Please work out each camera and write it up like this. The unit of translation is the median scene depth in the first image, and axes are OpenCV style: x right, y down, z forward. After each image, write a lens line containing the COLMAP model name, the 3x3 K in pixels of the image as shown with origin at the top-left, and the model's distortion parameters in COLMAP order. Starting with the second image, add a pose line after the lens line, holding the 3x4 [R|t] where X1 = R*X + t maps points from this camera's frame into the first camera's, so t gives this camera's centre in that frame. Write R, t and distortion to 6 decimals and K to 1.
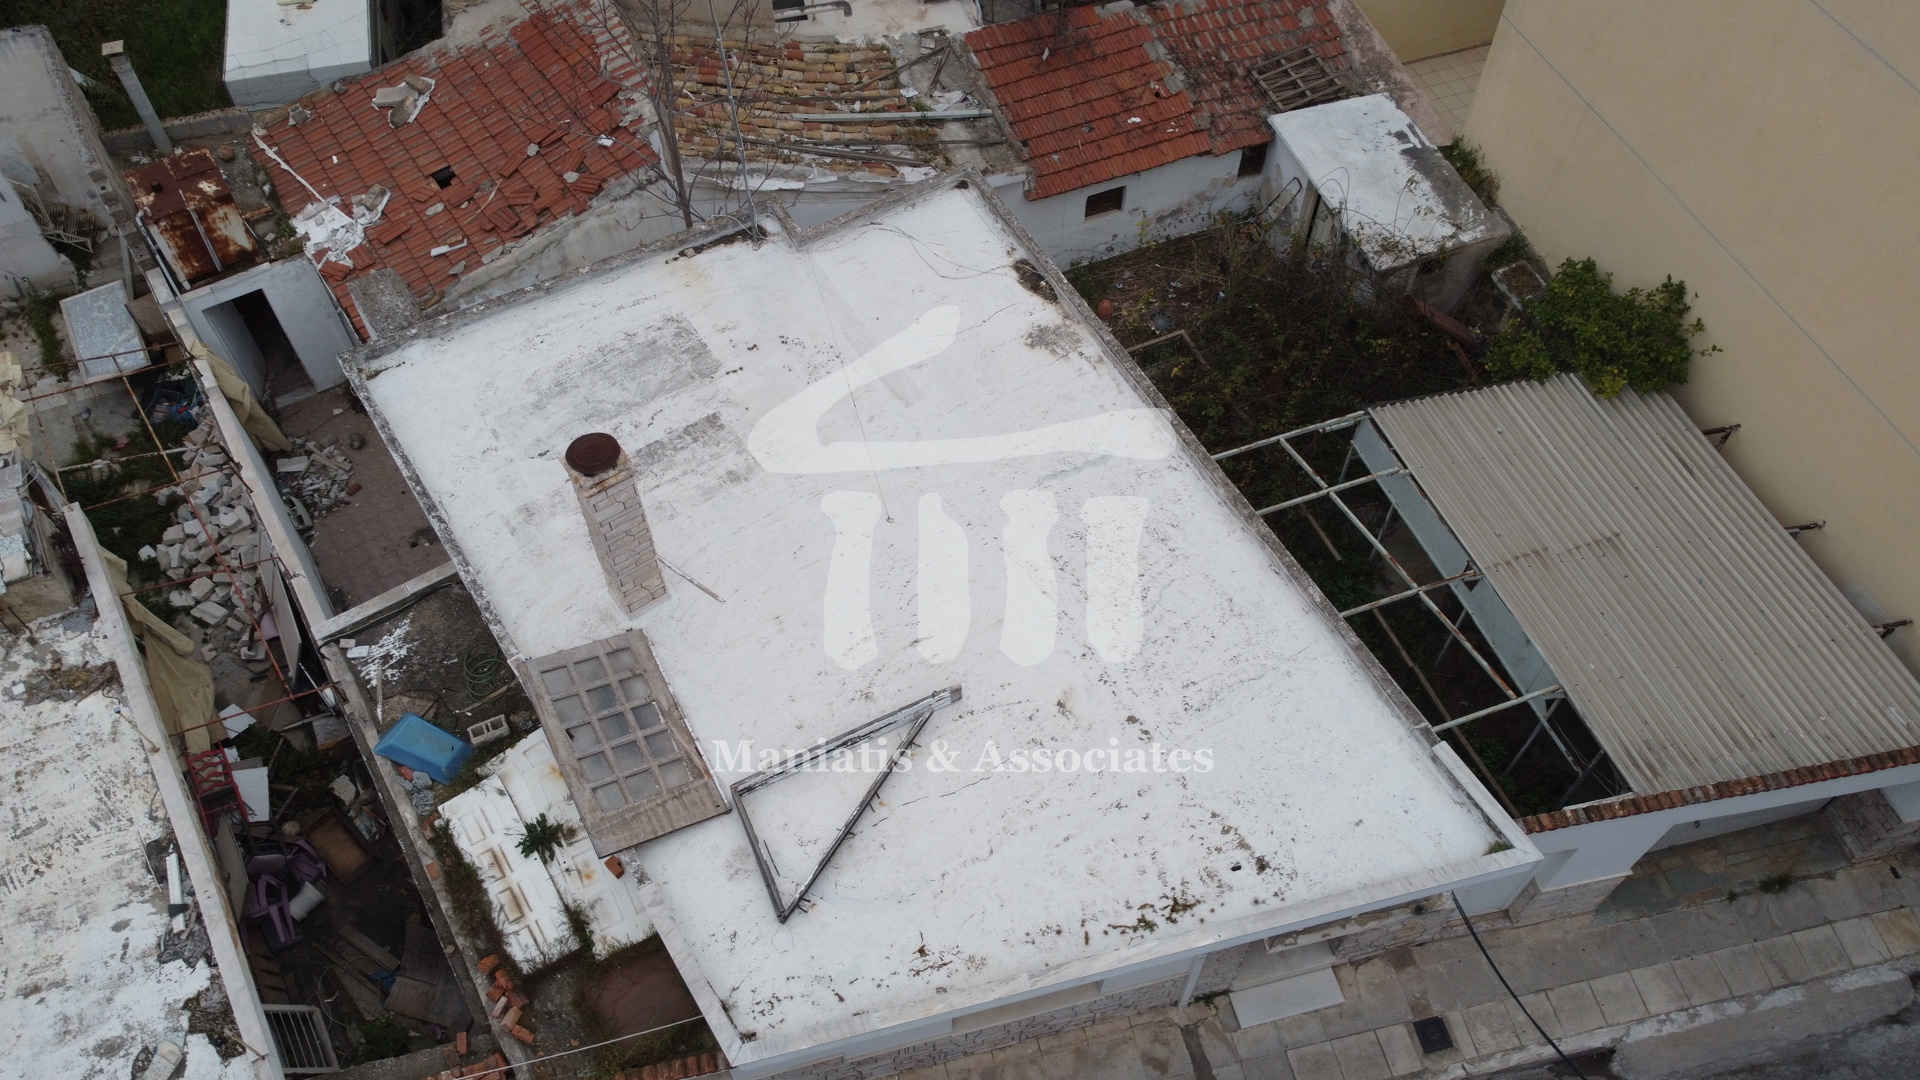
lens RADIAL K [[1445.6, 0, 960.1], [0, 1445.6, 543.3], [0, 0, 1]] dist [0.007761, -0.019254]
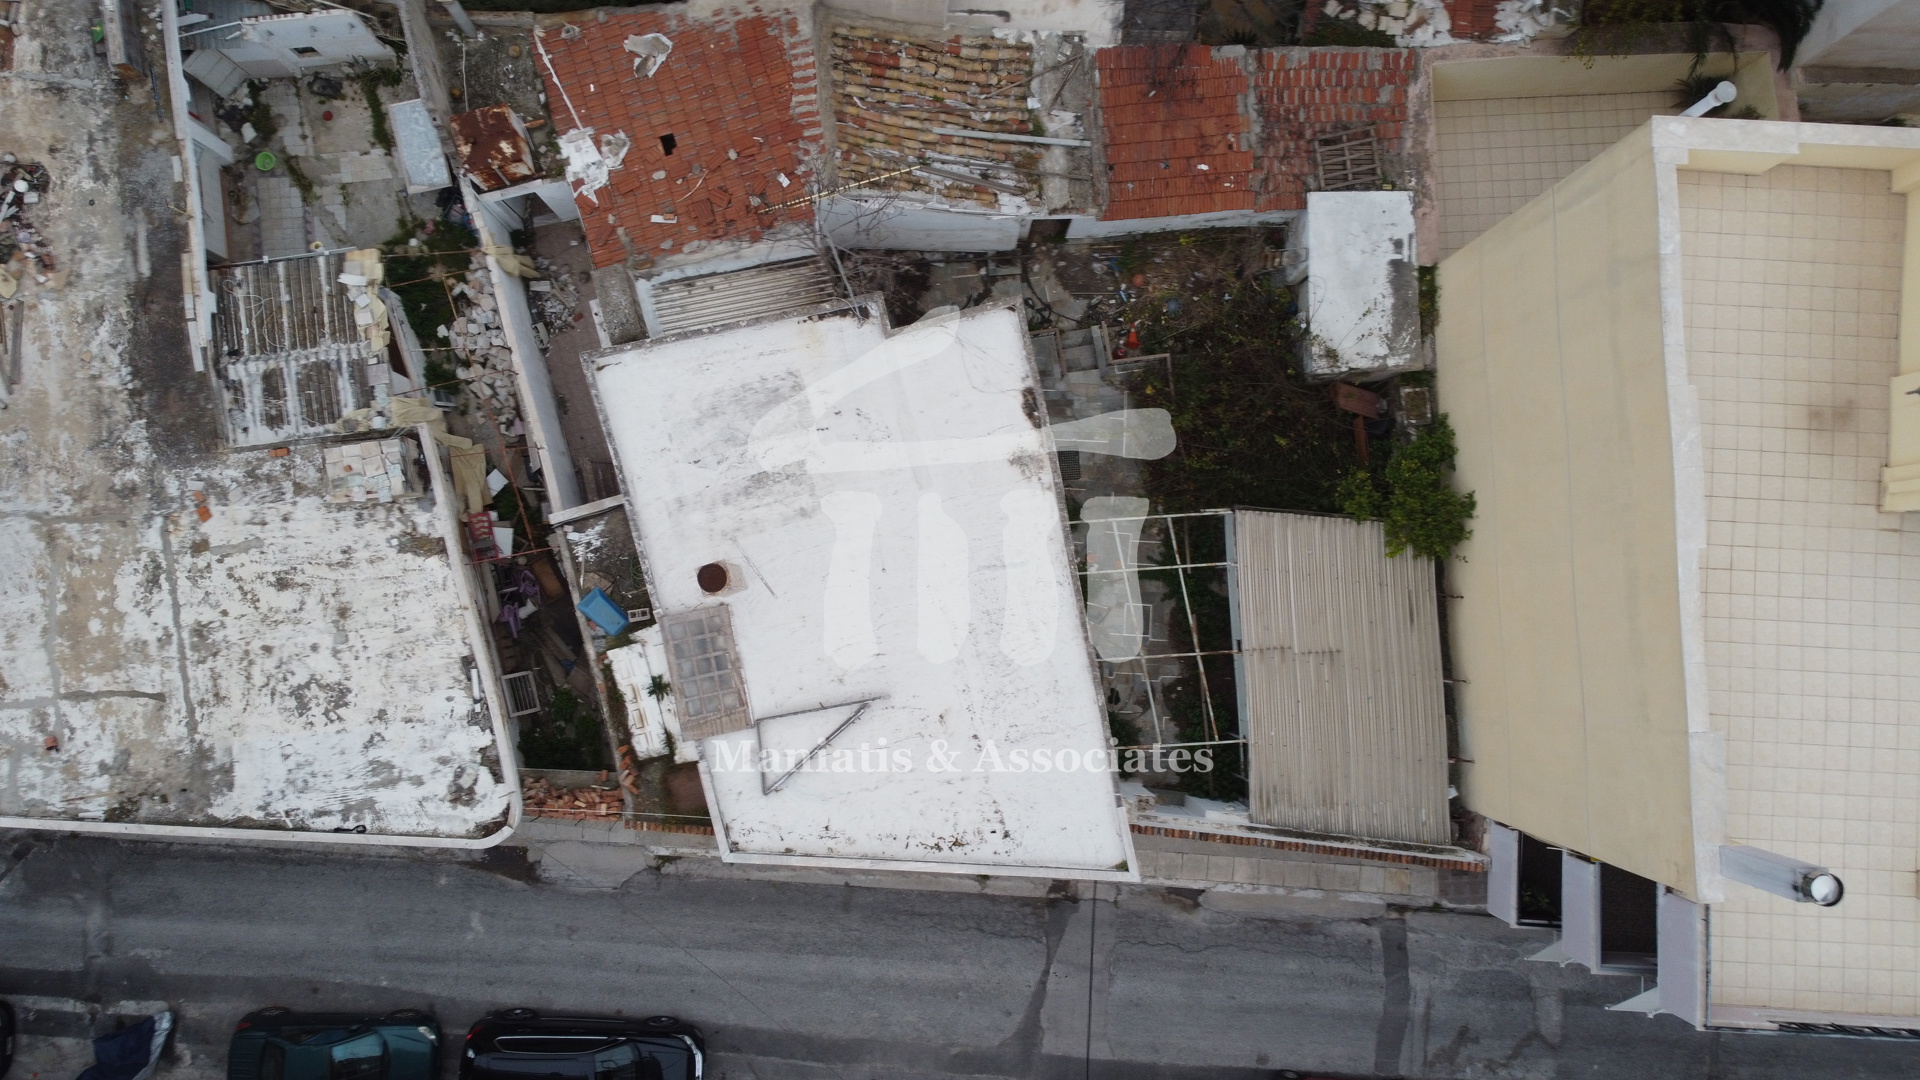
lens RADIAL K [[1445.6, 0, 958.7], [0, 1445.6, 543.1], [0, 0, 1]] dist [0.007761, -0.019254]
pose [[0.953731, 0.300644, 0.003143, 0.017427], [-0.255054, 0.803483, 0.537924, -0.888797], [0.159198, -0.513837, 0.842987, -0.357060]]
